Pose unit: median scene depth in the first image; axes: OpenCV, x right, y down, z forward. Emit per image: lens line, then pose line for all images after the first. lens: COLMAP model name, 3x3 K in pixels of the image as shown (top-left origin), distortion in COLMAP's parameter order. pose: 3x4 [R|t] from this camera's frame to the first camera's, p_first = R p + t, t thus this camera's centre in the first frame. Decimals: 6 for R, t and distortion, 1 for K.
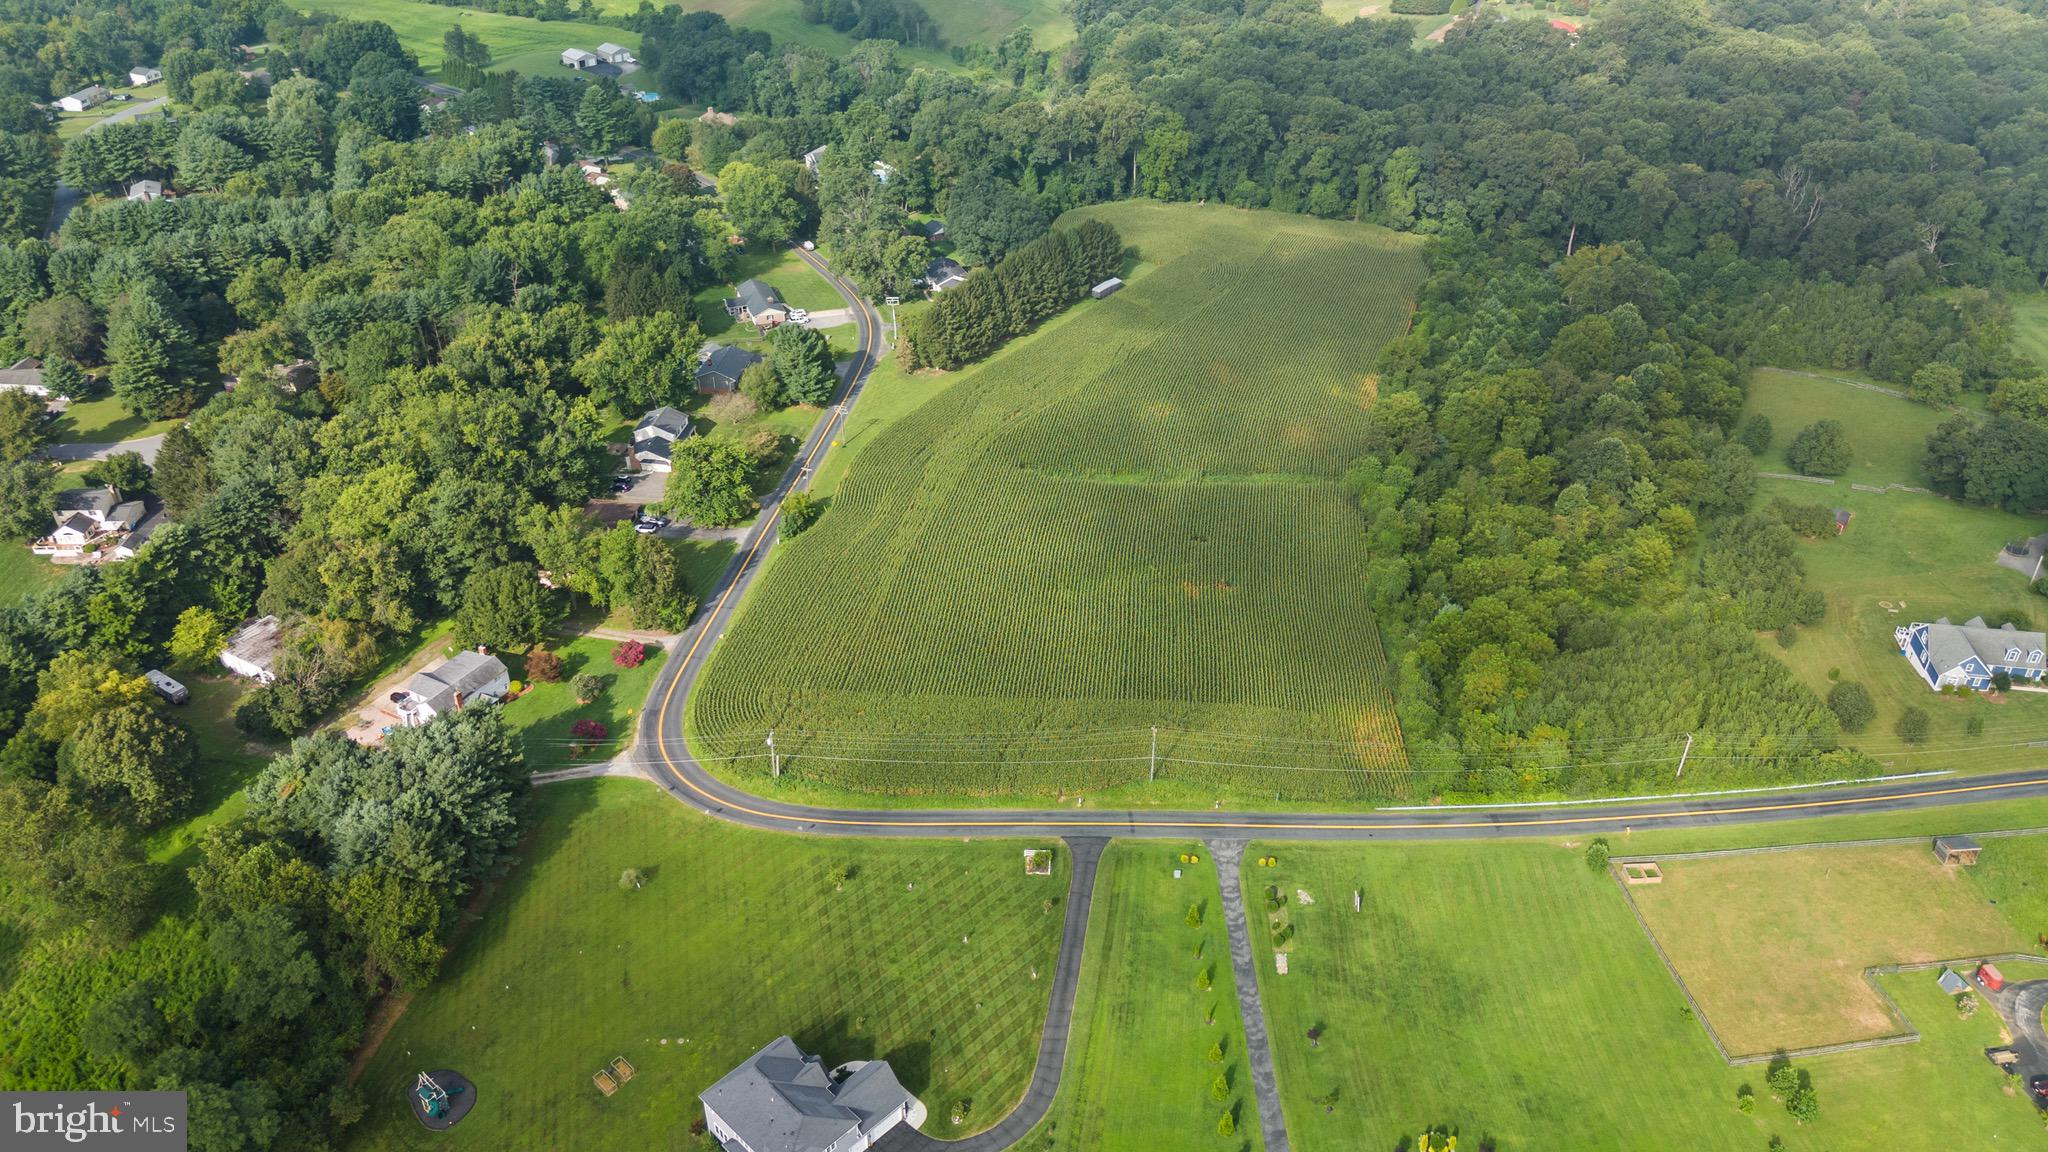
lens RADIAL K [[1538.1, 0, 1028.5], [0, 1538.1, 574.7], [0, 0, 1]] dist [0.077860, -0.064272]
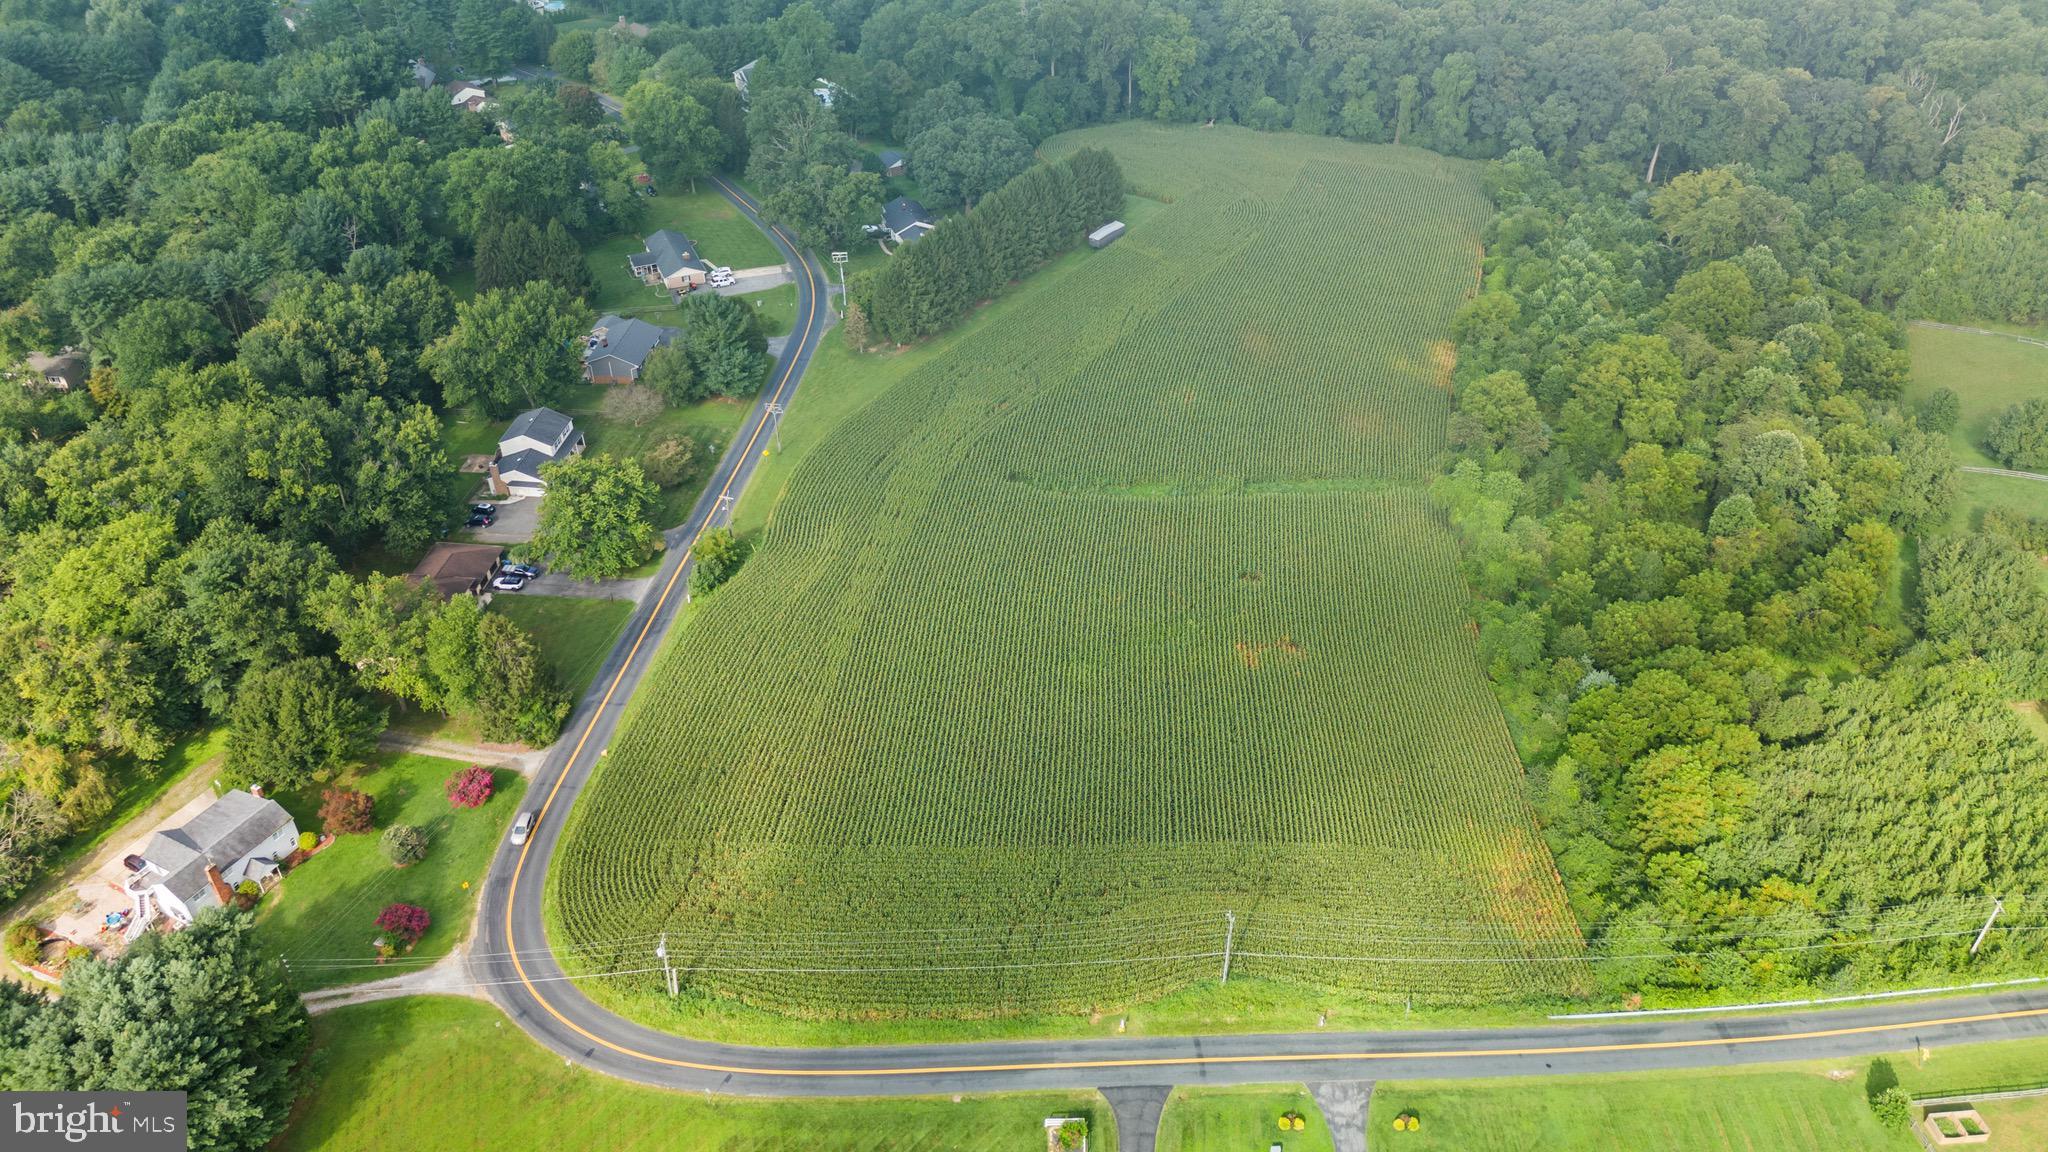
lens RADIAL K [[1538.1, 0, 1029.9], [0, 1538.1, 567.2], [0, 0, 1]] dist [0.077860, -0.064272]
pose [[0.999563, -0.019617, 0.022129, -0.012802], [0.018598, 0.998797, 0.045363, -0.059523], [-0.022992, -0.044931, 0.998725, 0.224434]]
